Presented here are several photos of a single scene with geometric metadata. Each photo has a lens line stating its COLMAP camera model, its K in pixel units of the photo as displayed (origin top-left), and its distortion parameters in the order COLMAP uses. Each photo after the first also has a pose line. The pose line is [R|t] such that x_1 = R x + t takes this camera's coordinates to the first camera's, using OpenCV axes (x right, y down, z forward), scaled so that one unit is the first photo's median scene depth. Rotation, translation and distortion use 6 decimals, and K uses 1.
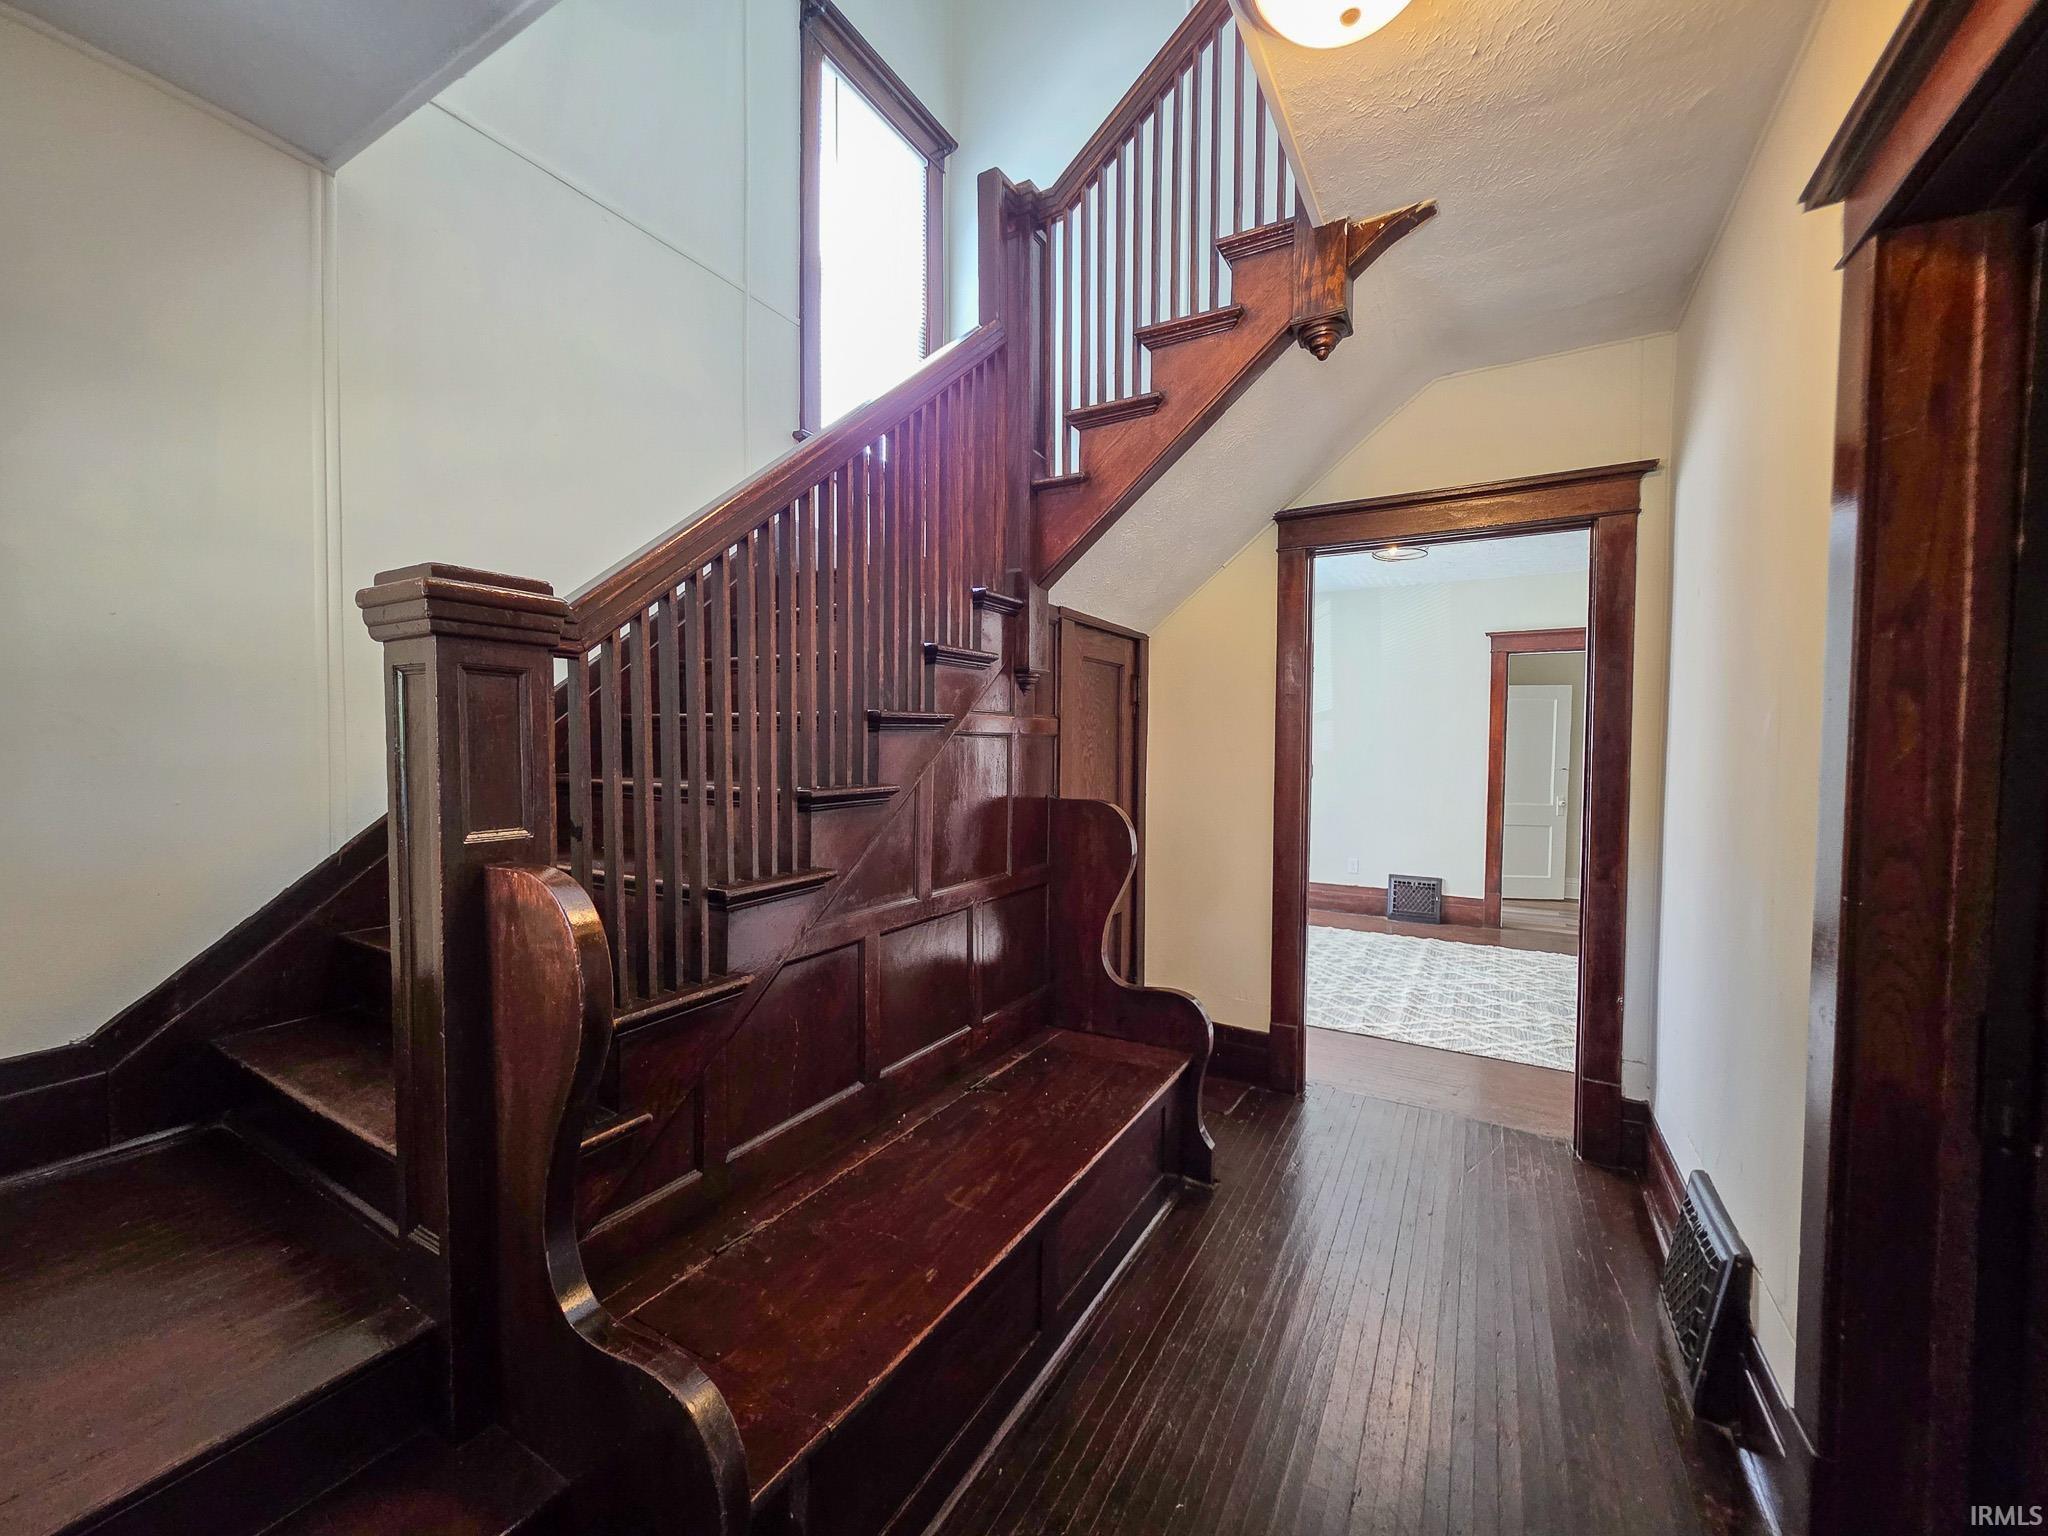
lens RADIAL K [[816.4, 0, 1030.6], [0, 816.4, 772.8], [0, 0, 1]] dist [0.000461, -0.000133]
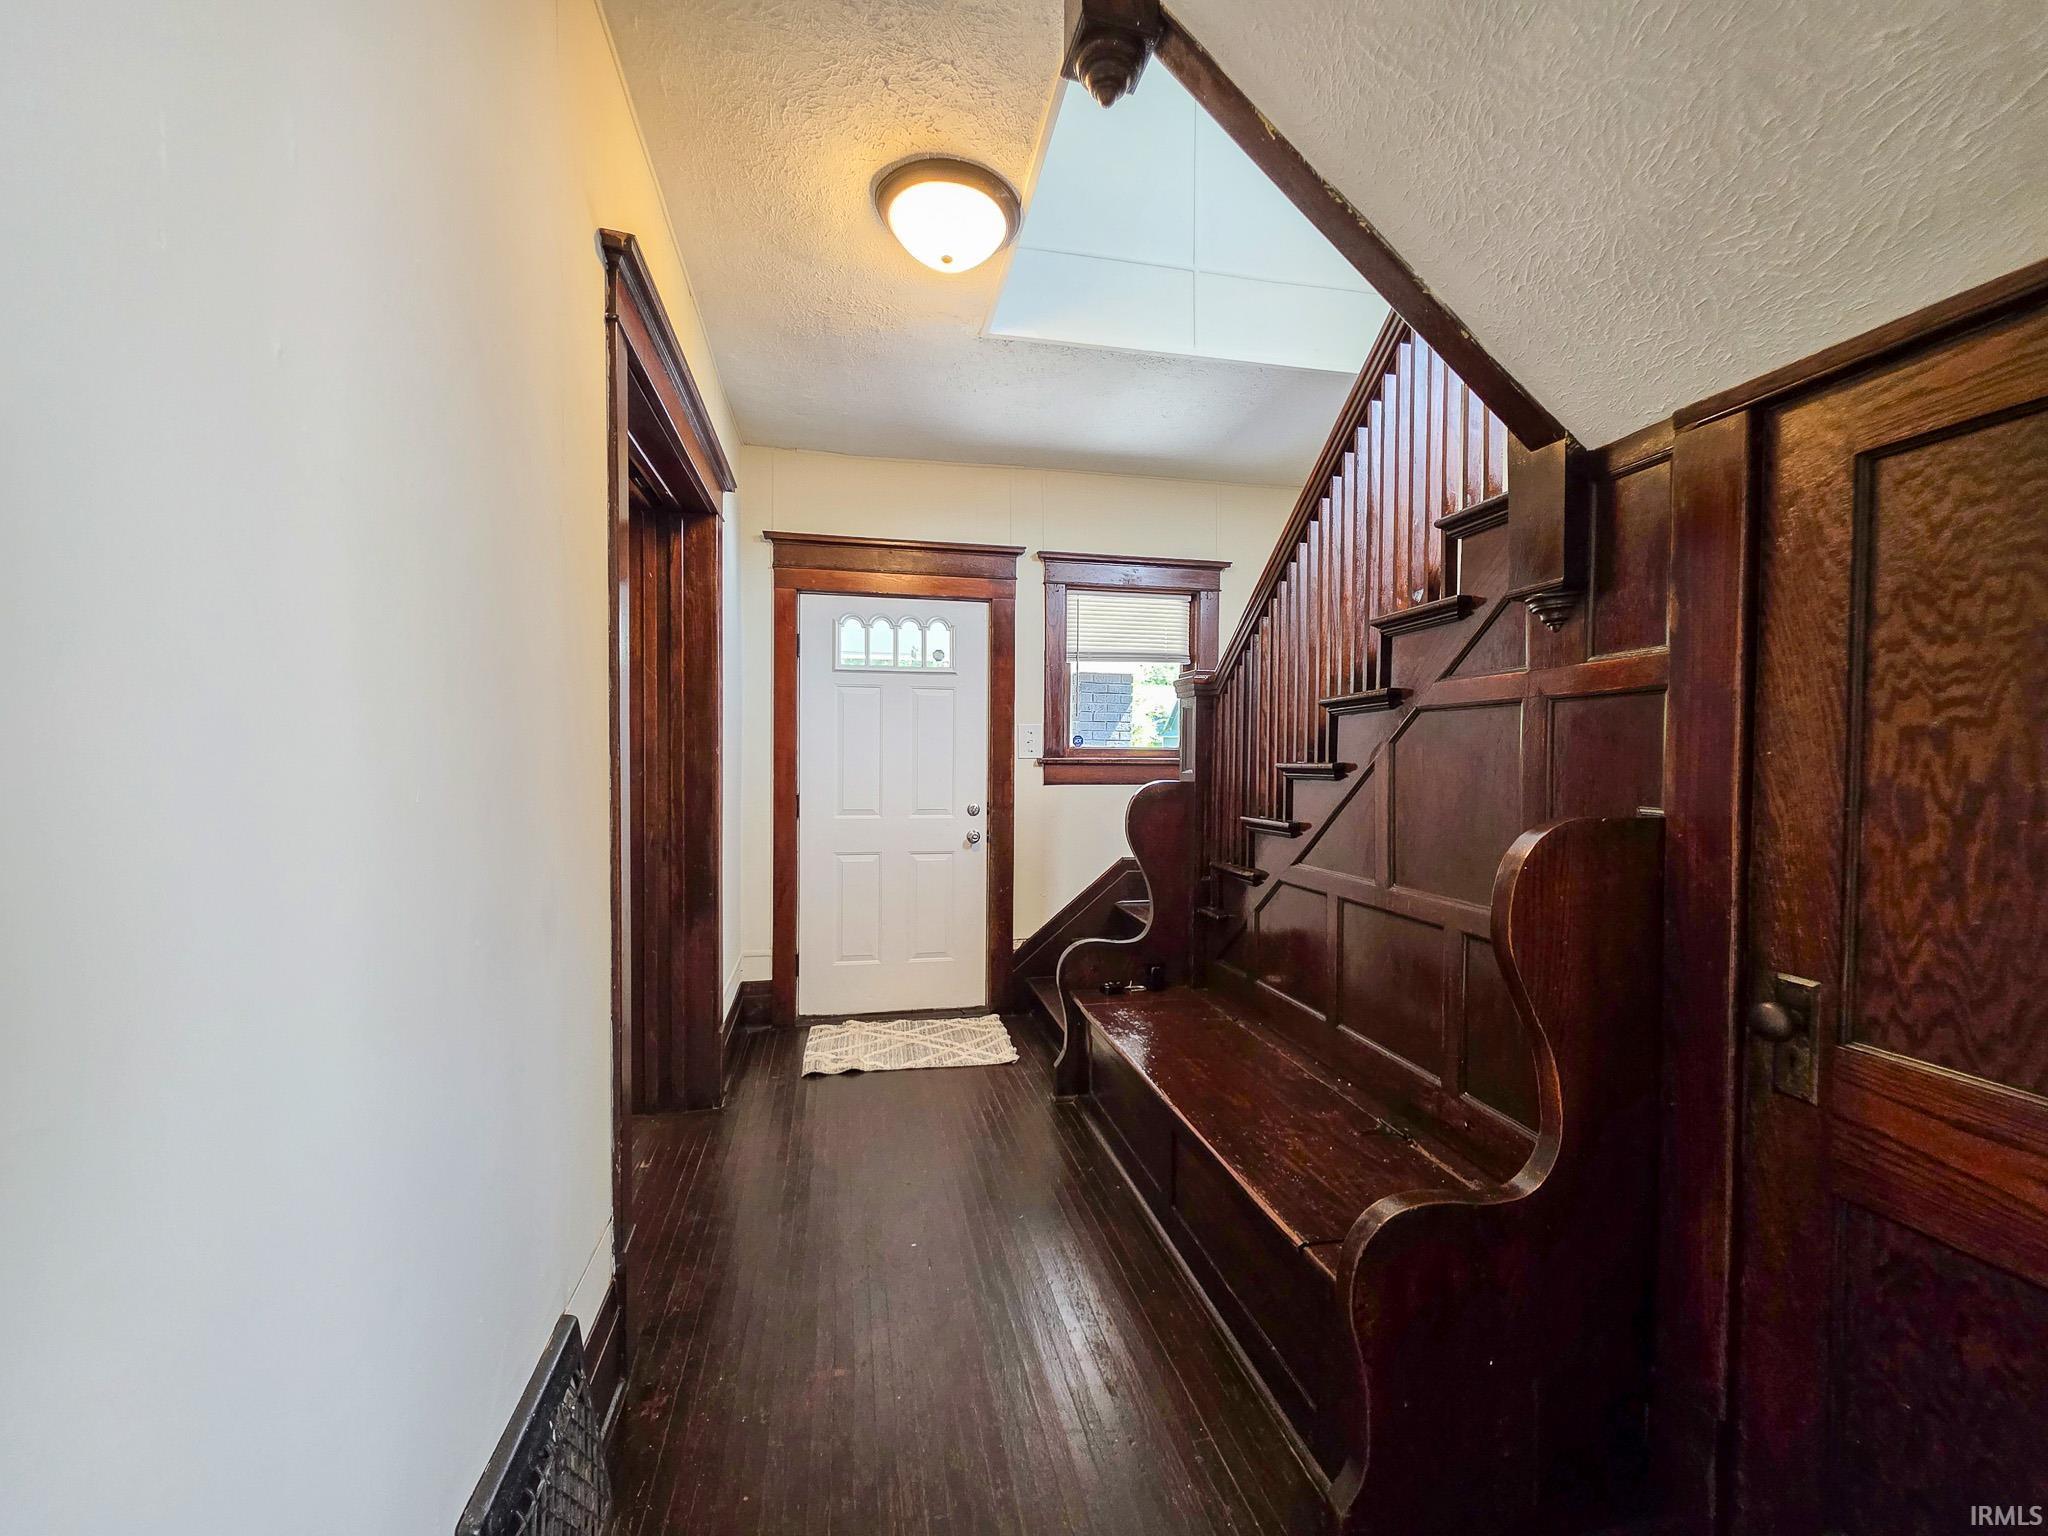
lens RADIAL K [[816.4, 0, 1030.6], [0, 816.4, 772.8], [0, 0, 1]] dist [0.000461, -0.000133]
pose [[-0.744549, 0.002268, -0.667564, 0.893947], [-0.032631, 0.998675, 0.039787, -0.002831], [0.666770, 0.051406, -0.743488, 1.580392]]
